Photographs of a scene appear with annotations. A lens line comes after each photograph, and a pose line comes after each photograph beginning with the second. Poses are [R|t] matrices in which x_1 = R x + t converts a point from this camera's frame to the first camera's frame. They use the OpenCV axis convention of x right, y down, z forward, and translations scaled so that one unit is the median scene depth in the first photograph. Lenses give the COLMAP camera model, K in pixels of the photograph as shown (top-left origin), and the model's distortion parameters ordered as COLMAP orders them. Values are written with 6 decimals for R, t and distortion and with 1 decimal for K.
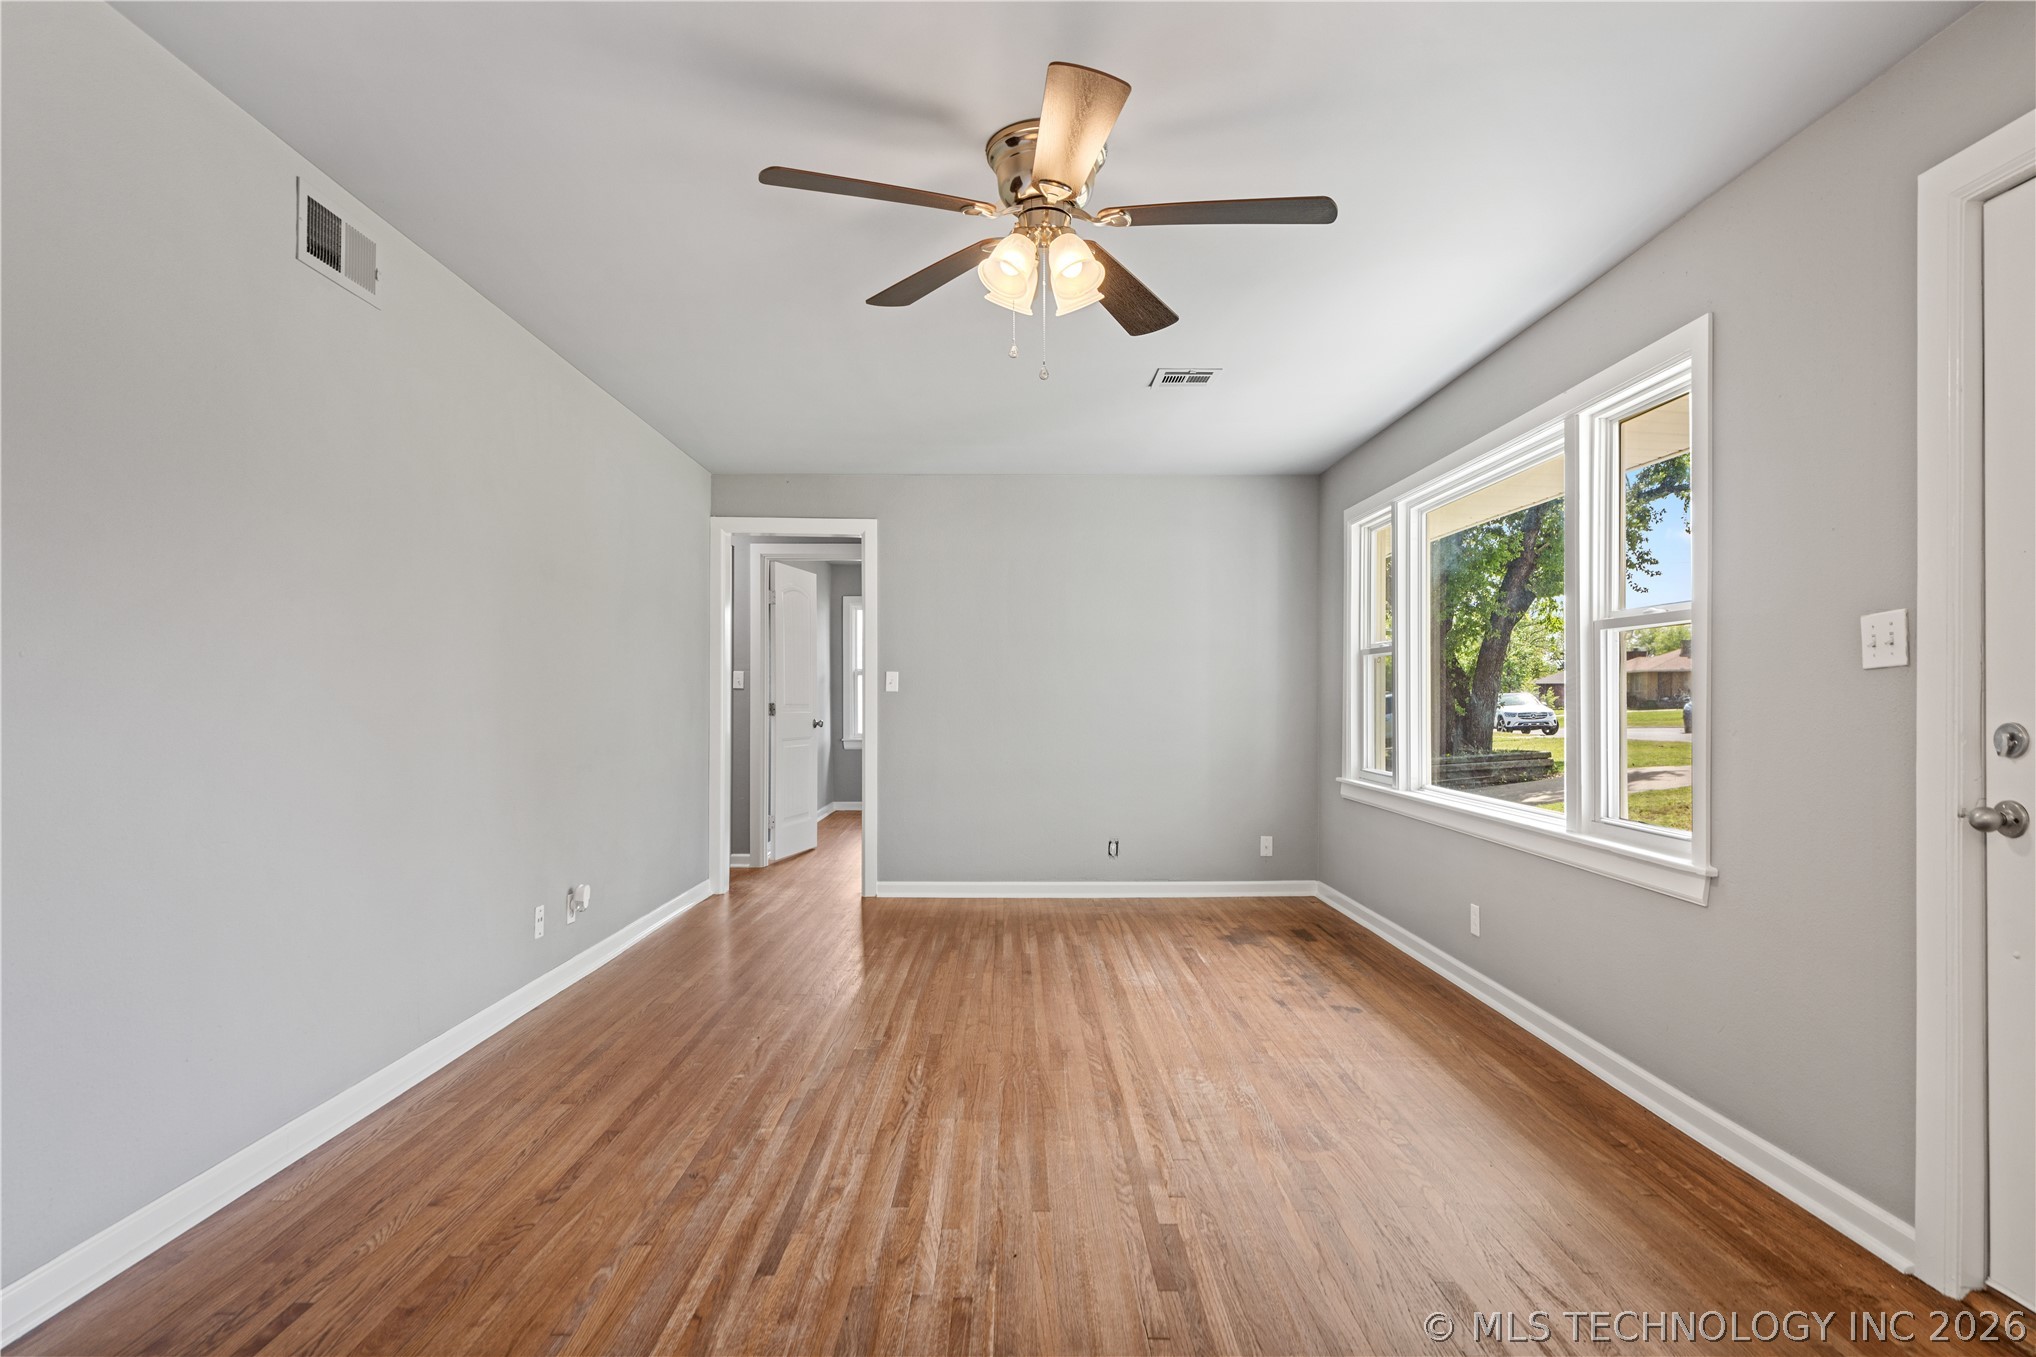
lens RADIAL K [[1091.8, 0, 1003.2], [0, 1091.8, 704.5], [0, 0, 1]] dist [0.002131, 0.001453]
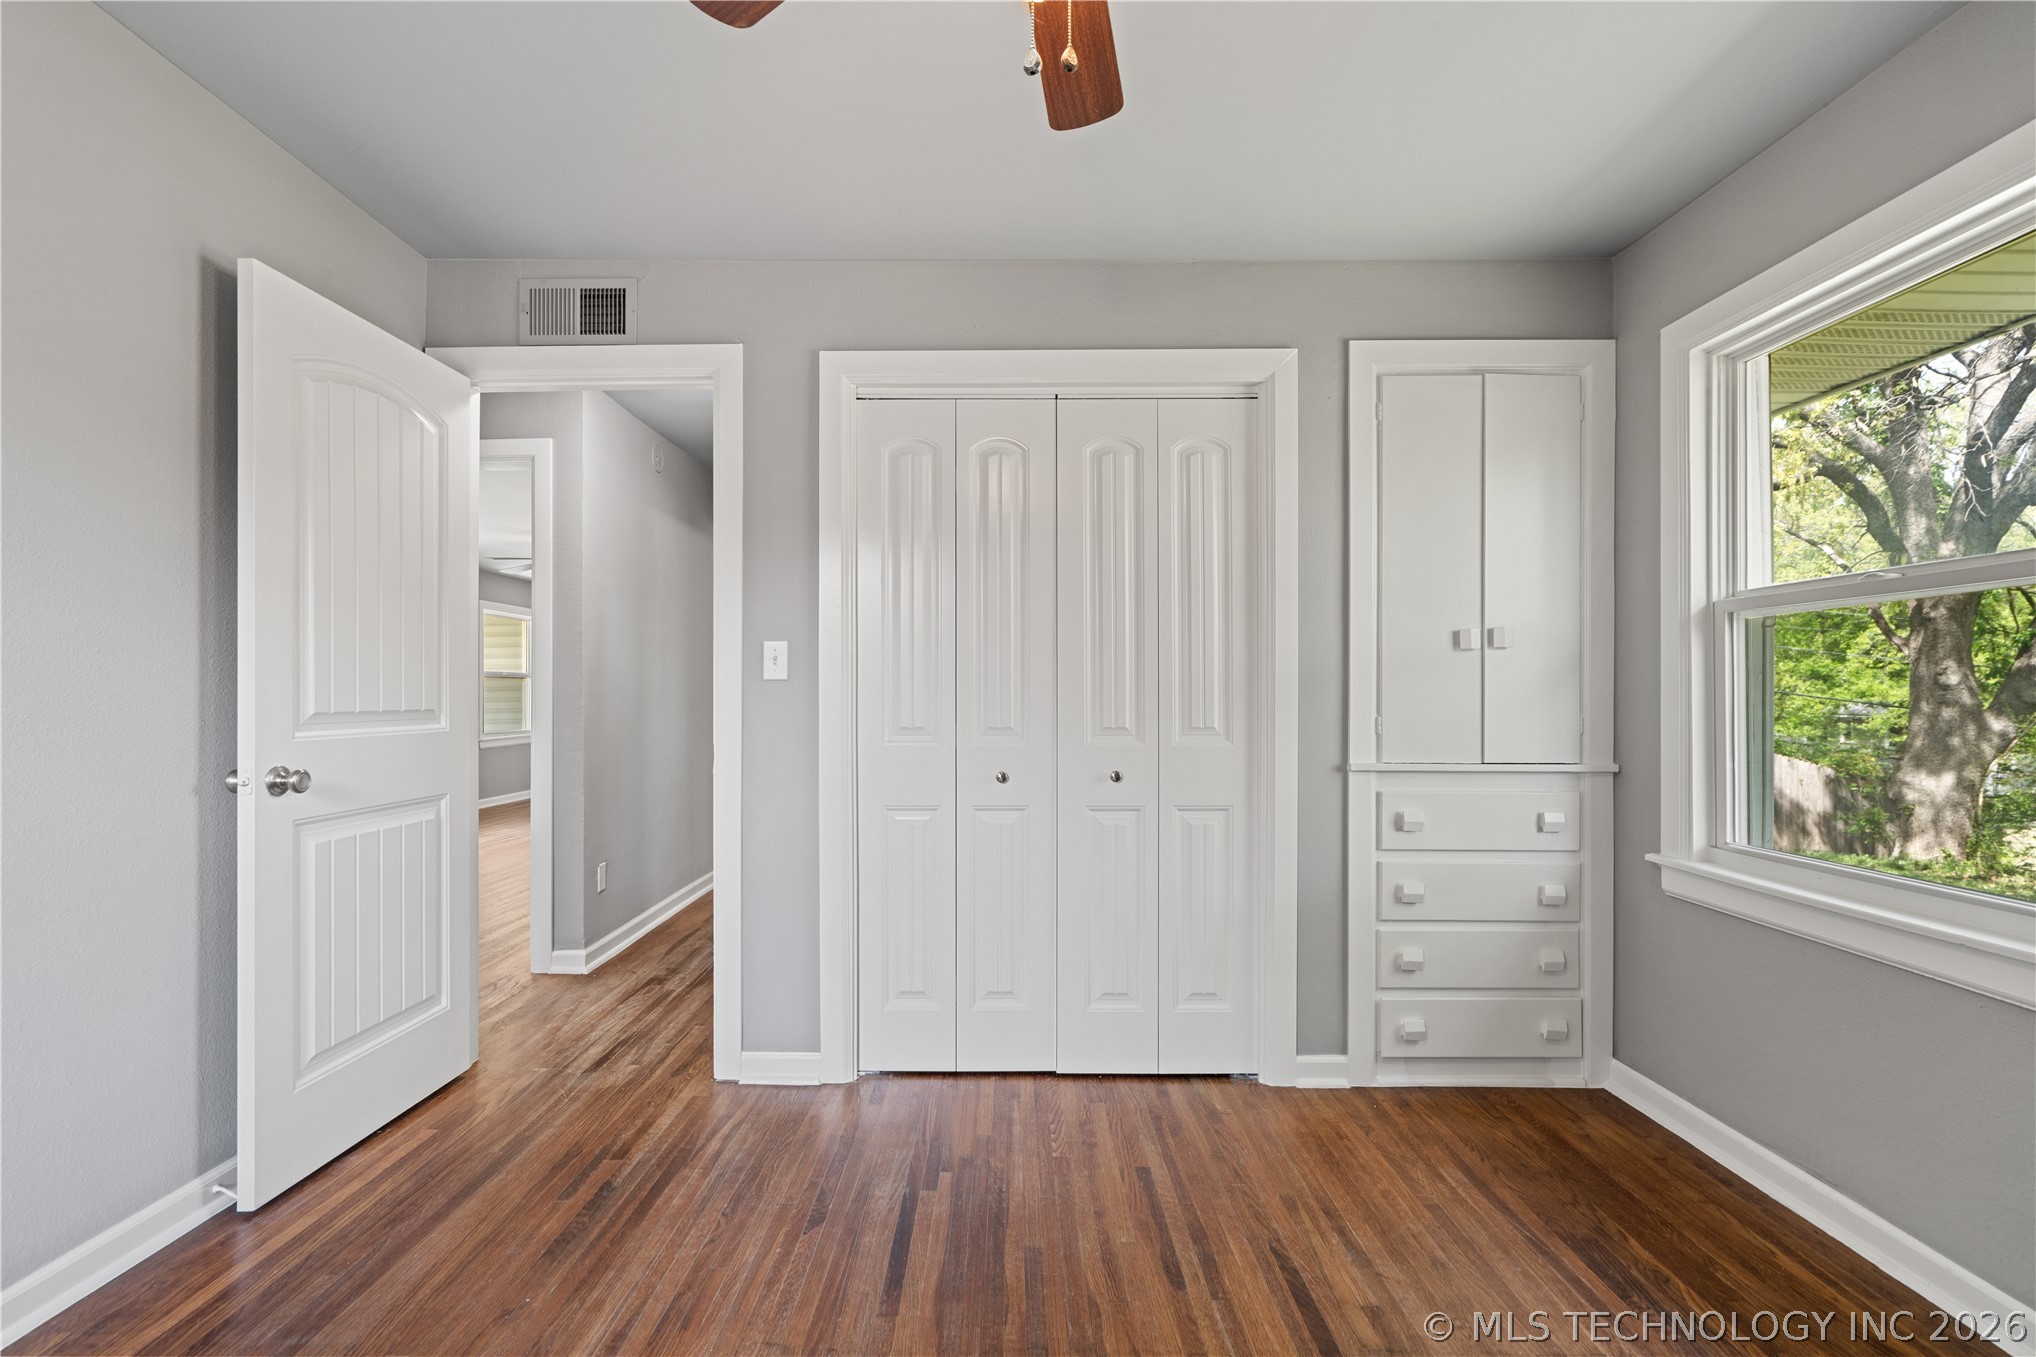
lens RADIAL K [[945.5, 0, 1009.4], [0, 945.5, 688.0], [0, 0, 1]] dist [-0.002901, 0.001286]
pose [[0.999990, 0.002722, -0.003674, 0.011941], [-0.002787, 0.999839, -0.017709, -0.002080], [0.003625, 0.017719, 0.999836, 0.655683]]
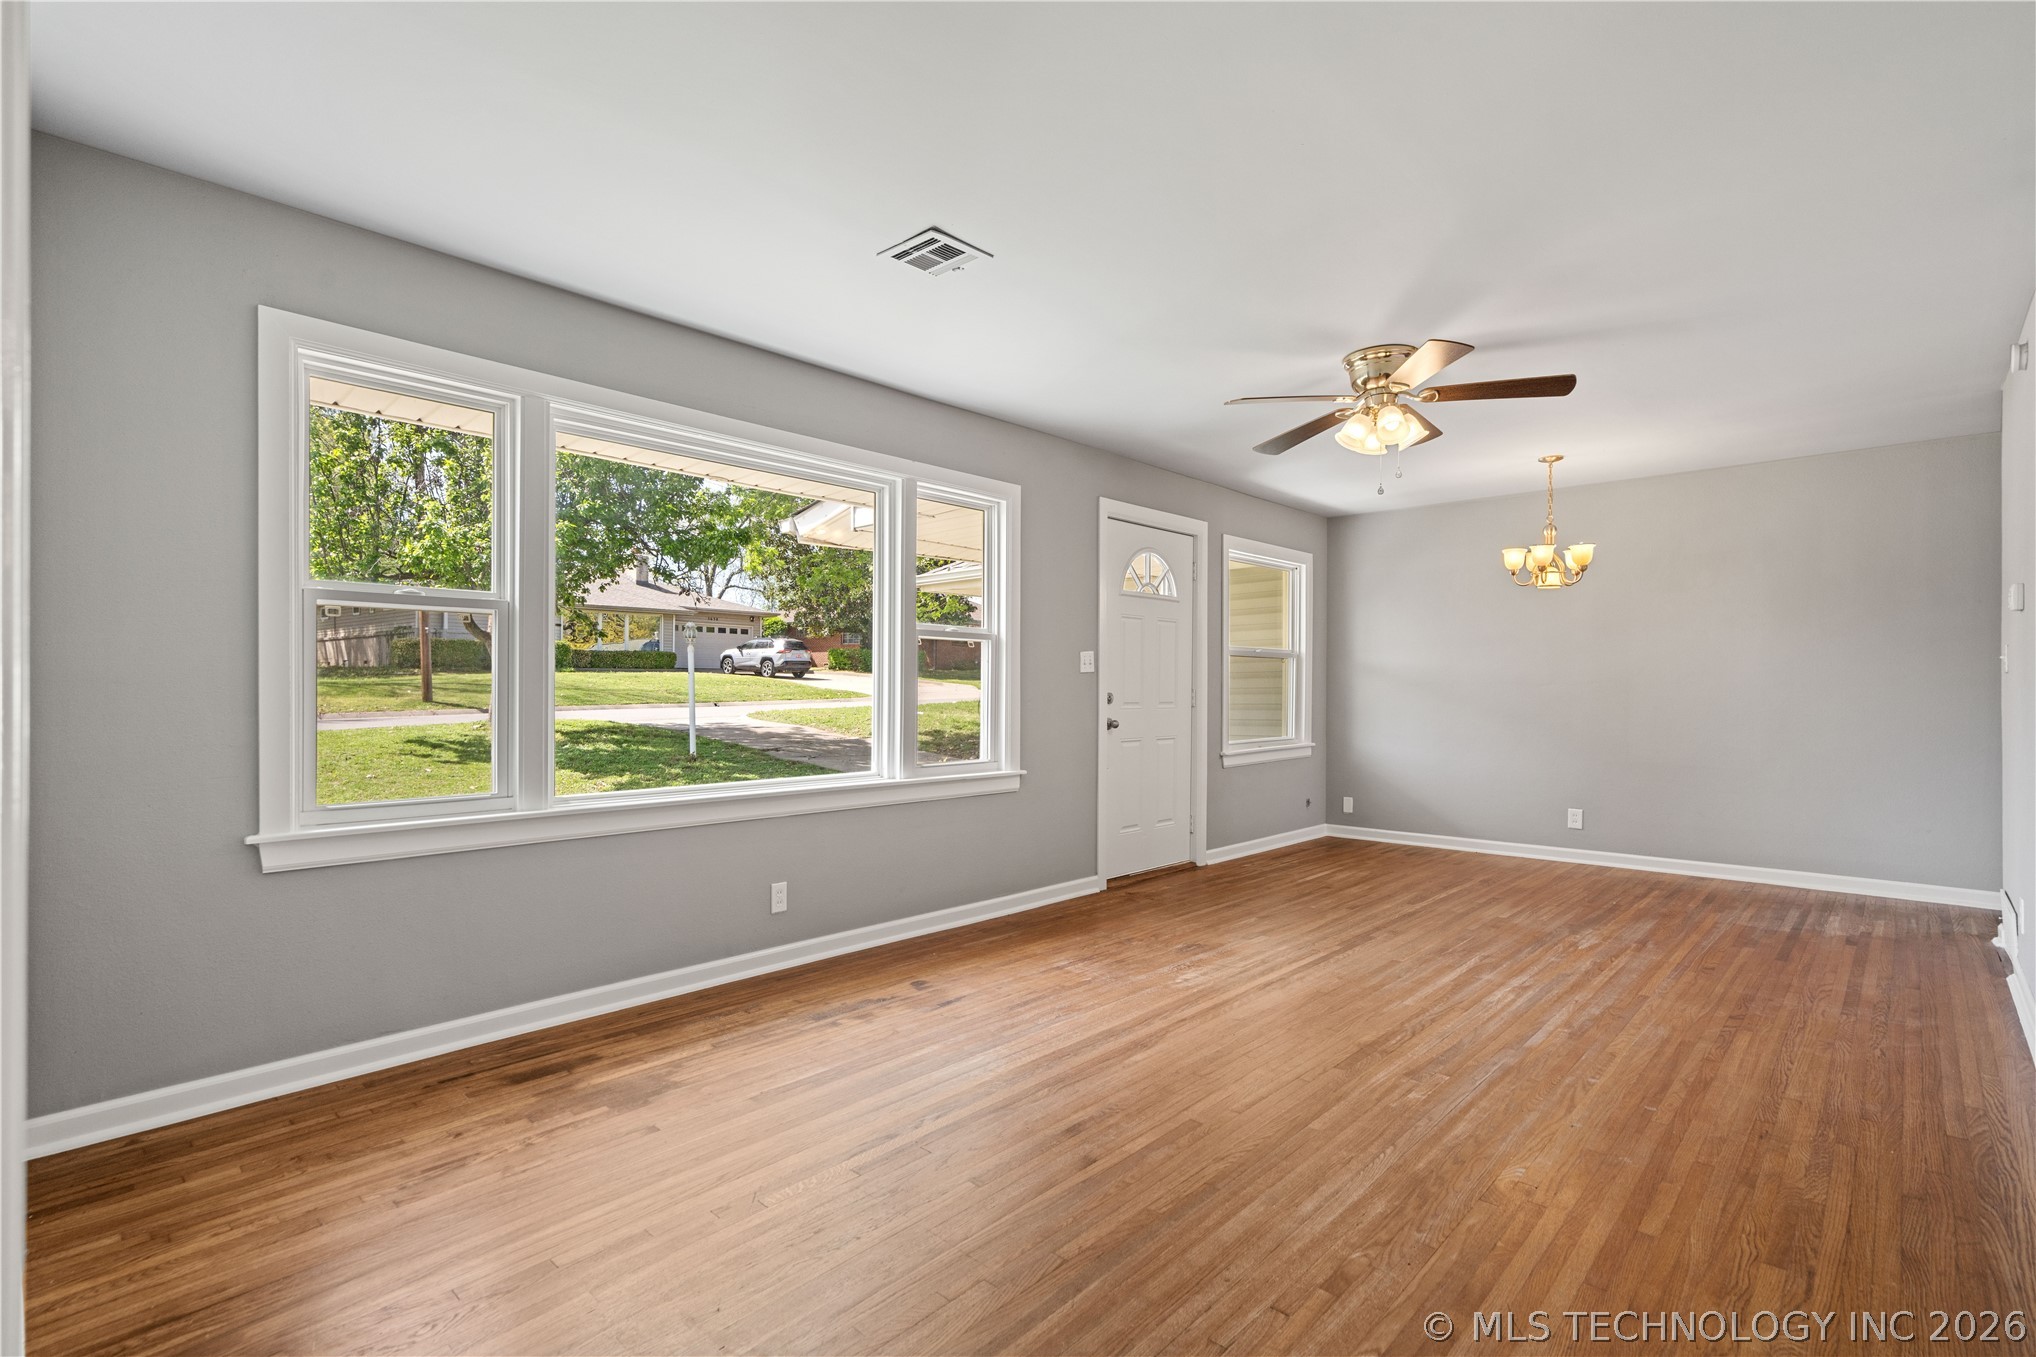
lens RADIAL K [[945.5, 0, 1009.4], [0, 945.5, 688.0], [0, 0, 1]] dist [-0.002901, 0.001286]
pose [[-0.730633, -0.006458, 0.682740, -0.278661], [-0.002785, 0.999975, 0.006479, -0.005031], [-0.682765, 0.002833, -0.730633, 1.264669]]
